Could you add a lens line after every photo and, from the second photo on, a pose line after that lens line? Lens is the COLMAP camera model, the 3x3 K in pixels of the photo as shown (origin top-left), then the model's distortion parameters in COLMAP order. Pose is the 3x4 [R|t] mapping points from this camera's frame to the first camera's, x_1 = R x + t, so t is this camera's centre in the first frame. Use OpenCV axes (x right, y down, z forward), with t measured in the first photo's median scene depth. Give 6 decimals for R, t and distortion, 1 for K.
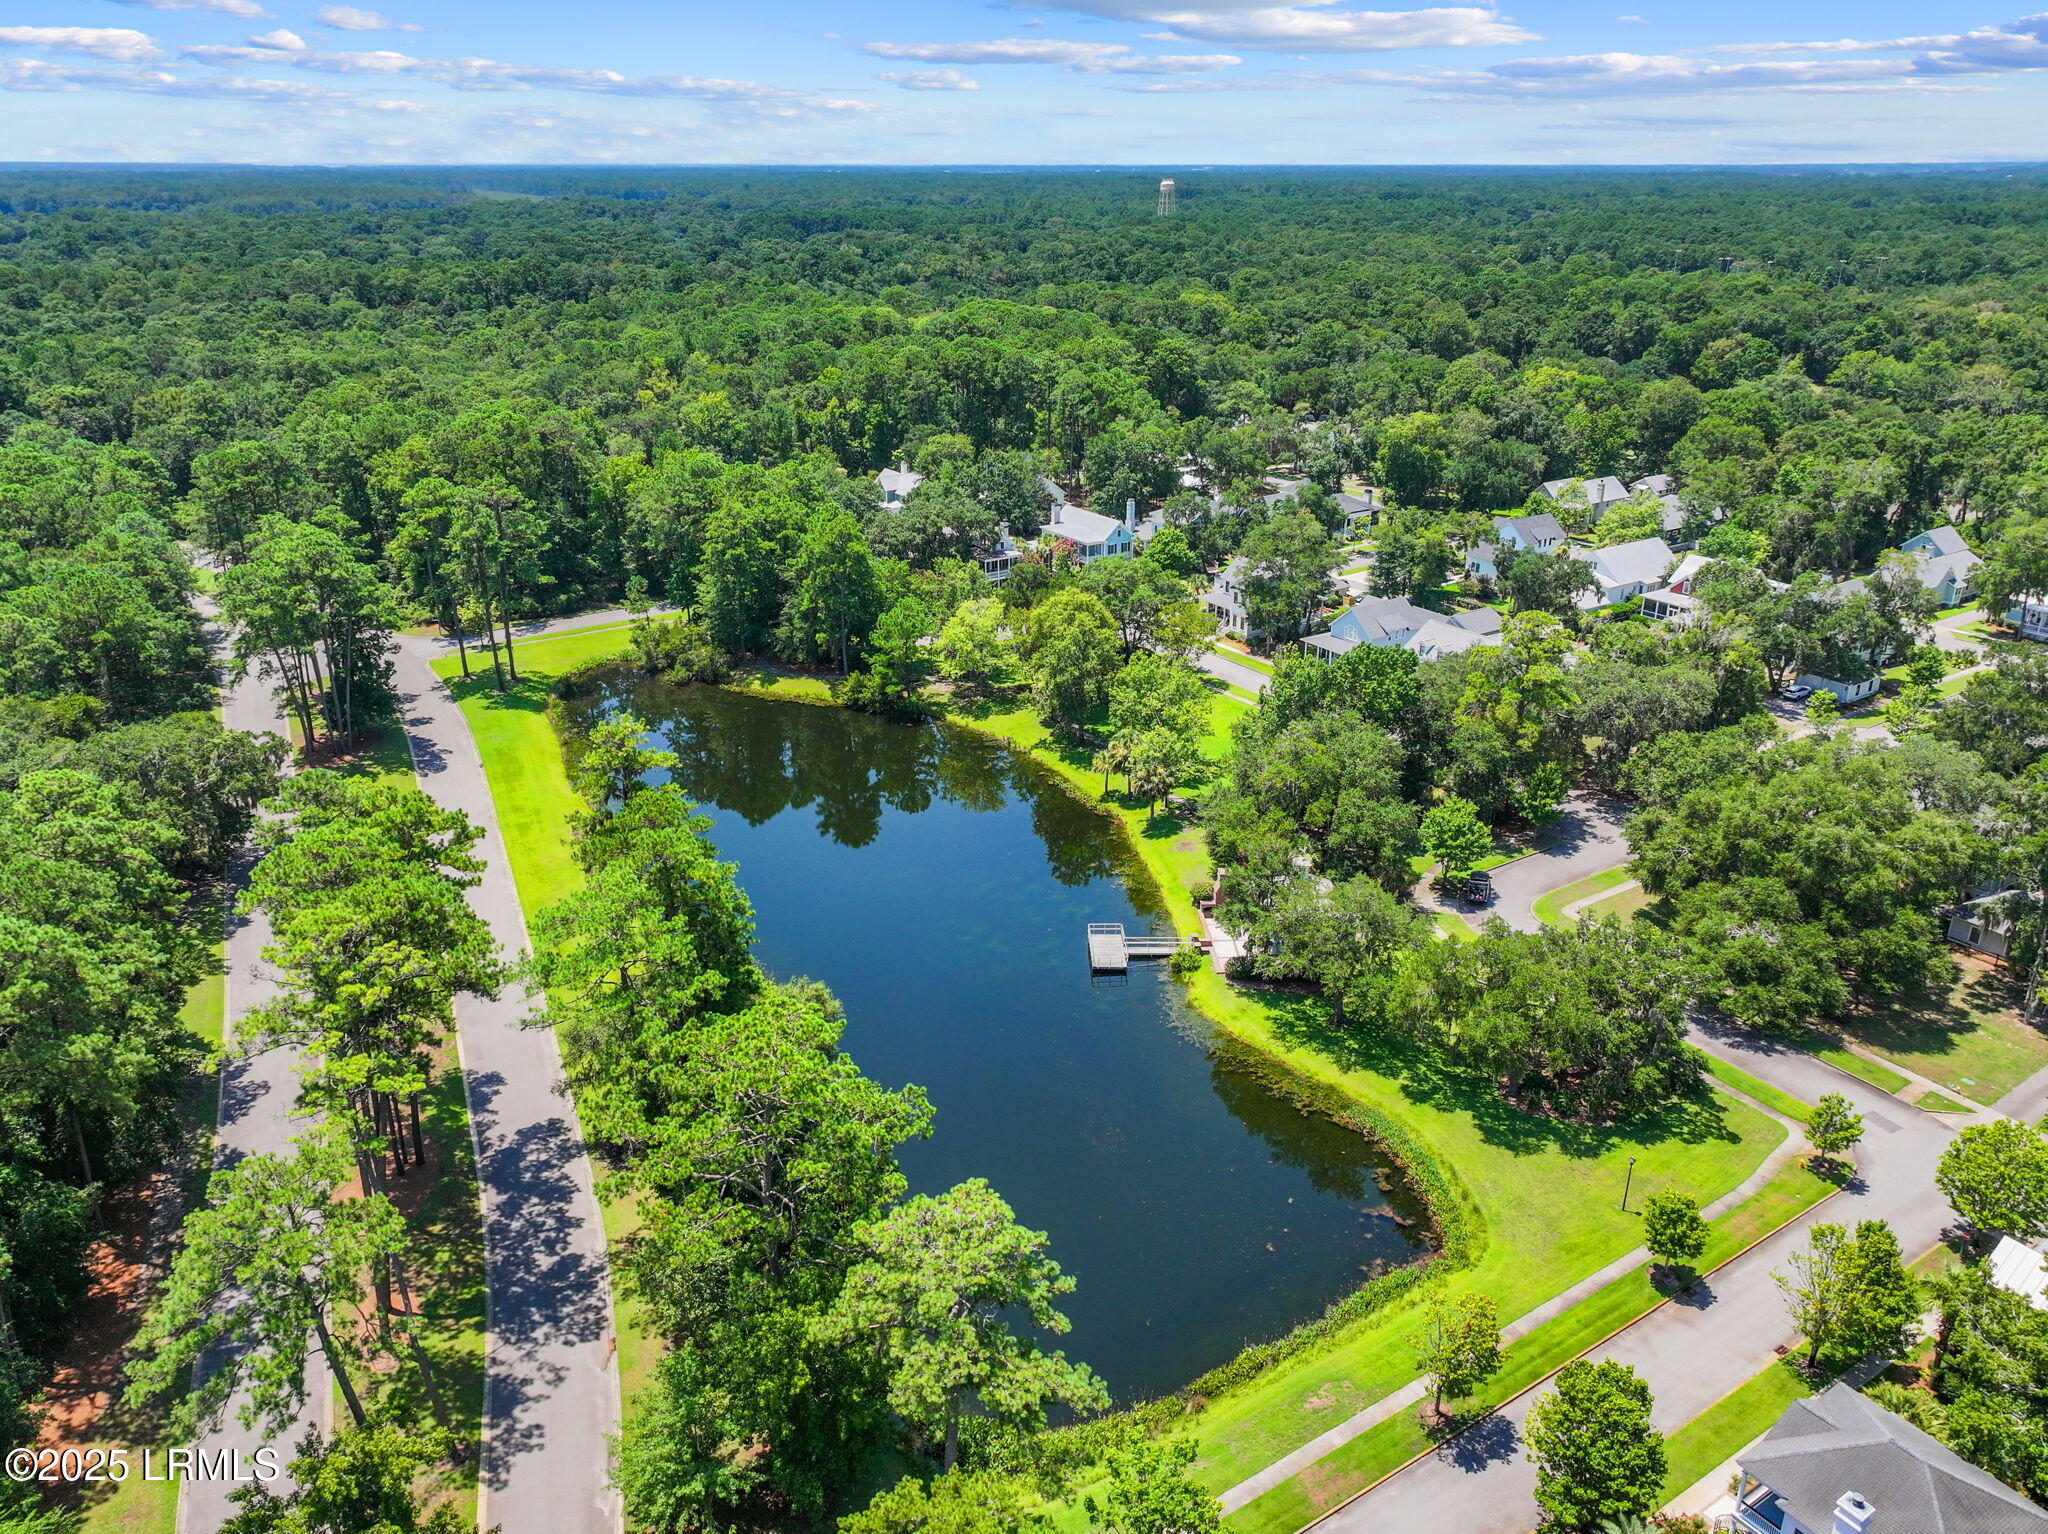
lens RADIAL K [[1509.1, 0, 1024.0], [0, 1509.1, 767.0], [0, 0, 1]] dist [0.004586, 0.002710]
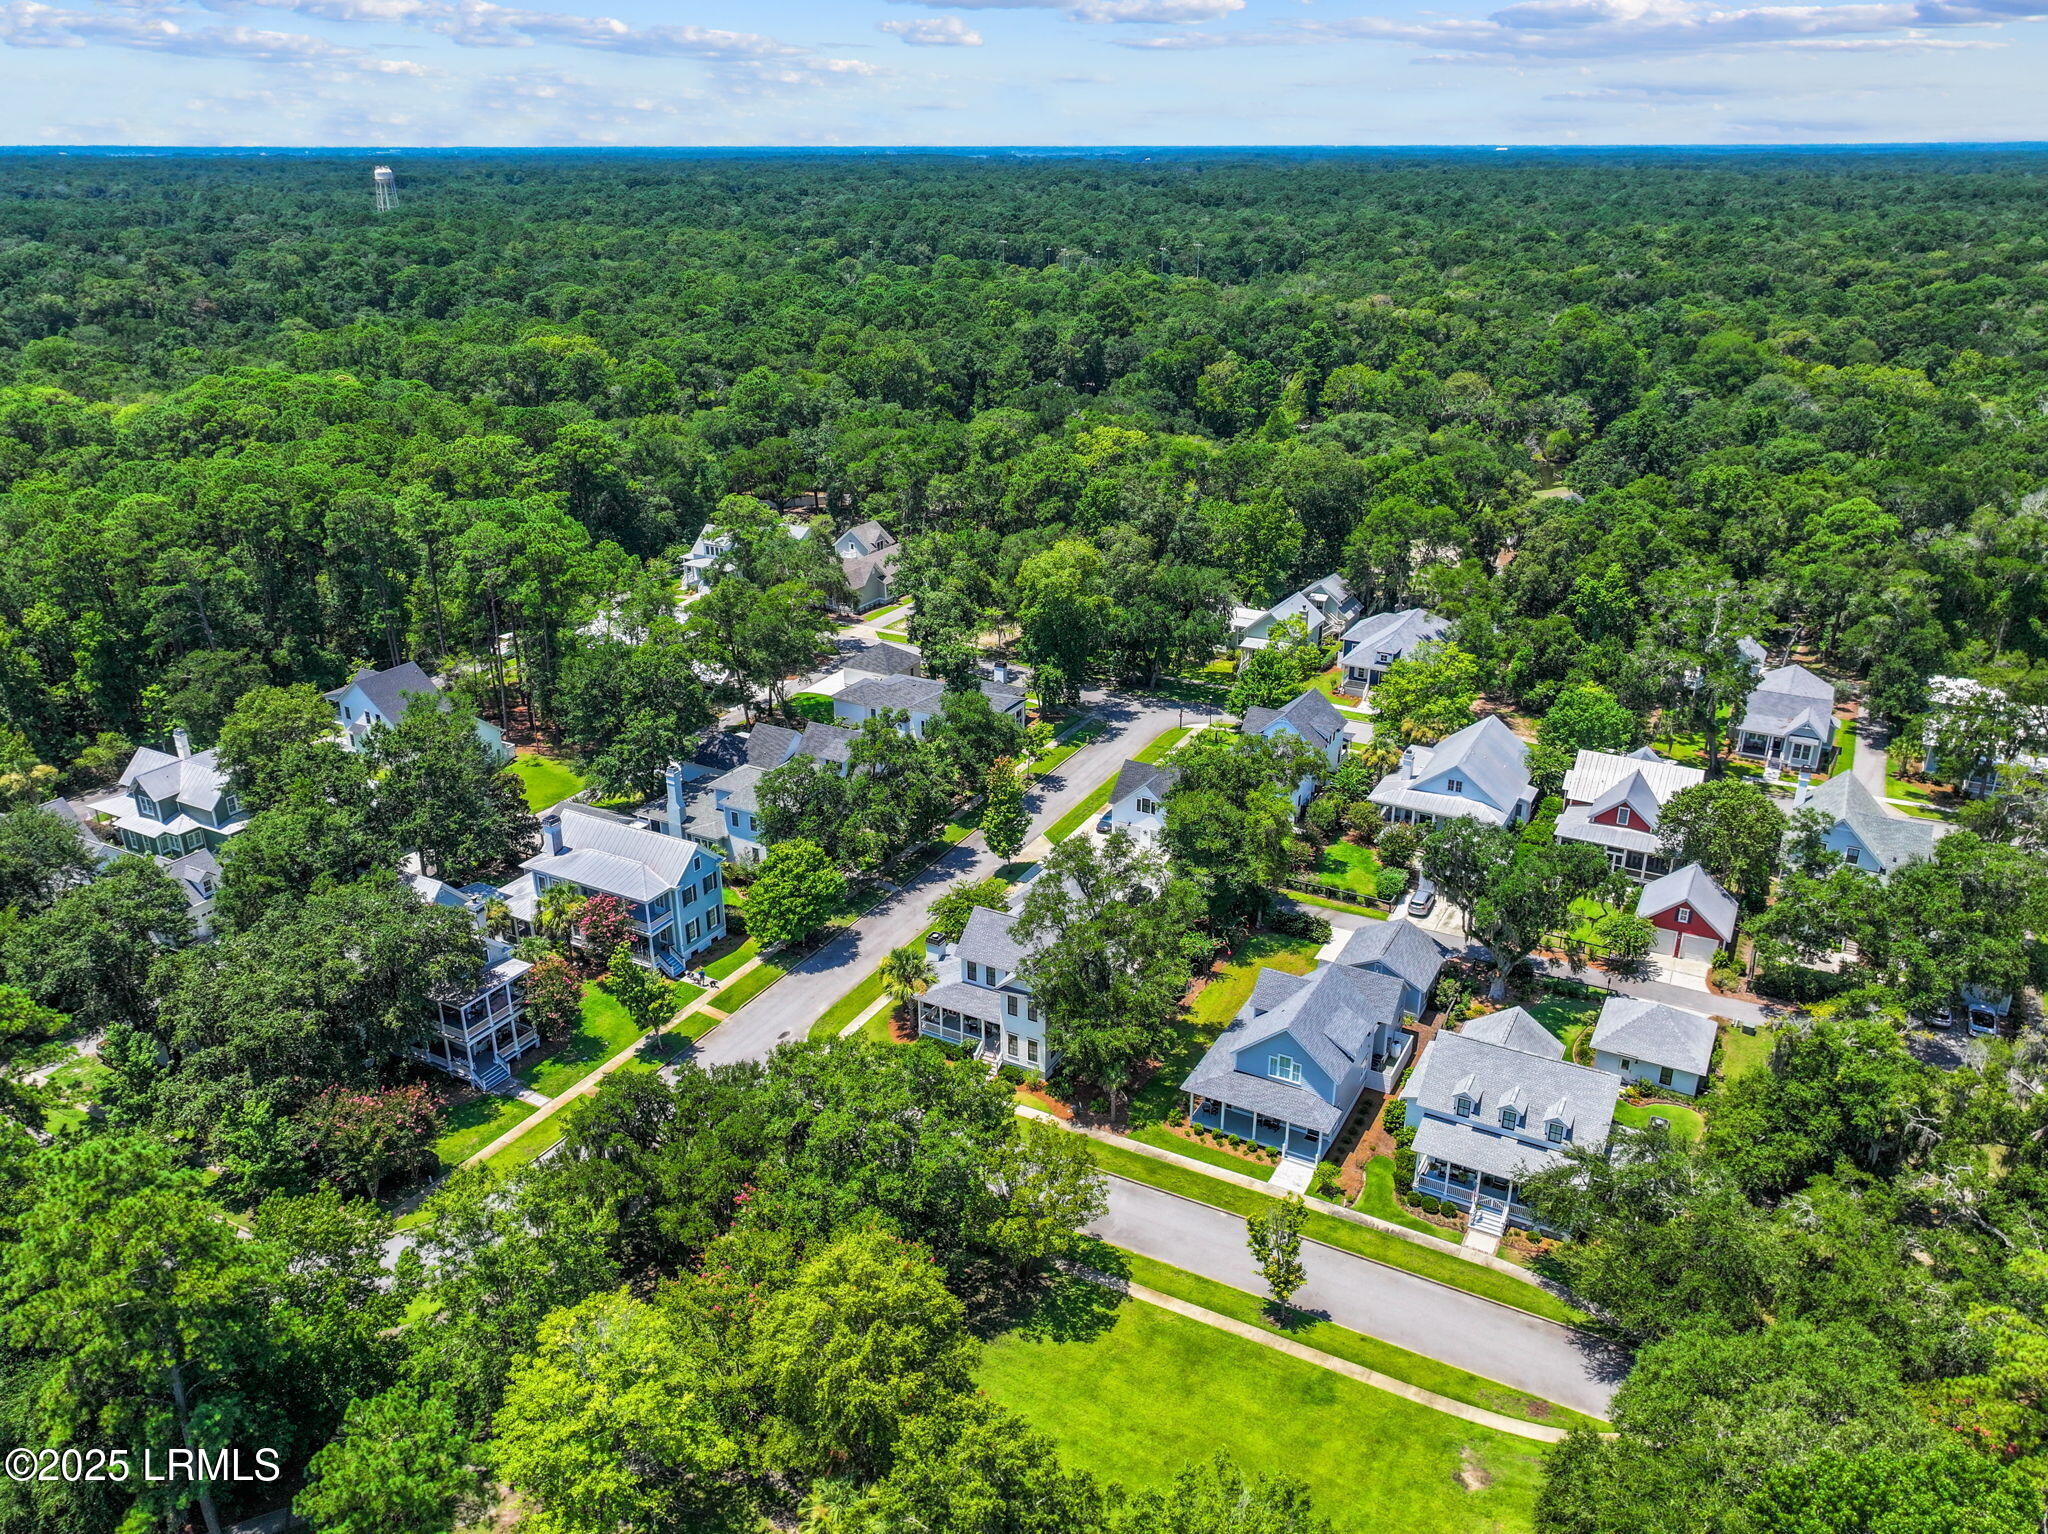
lens RADIAL K [[1509.1, 0, 1024.0], [0, 1509.1, 767.0], [0, 0, 1]] dist [0.004586, 0.002710]
pose [[0.883630, -0.180188, 0.432123, -0.046810], [0.175312, 0.983166, 0.051475, -0.155990], [-0.434124, 0.030272, 0.900344, 0.375898]]
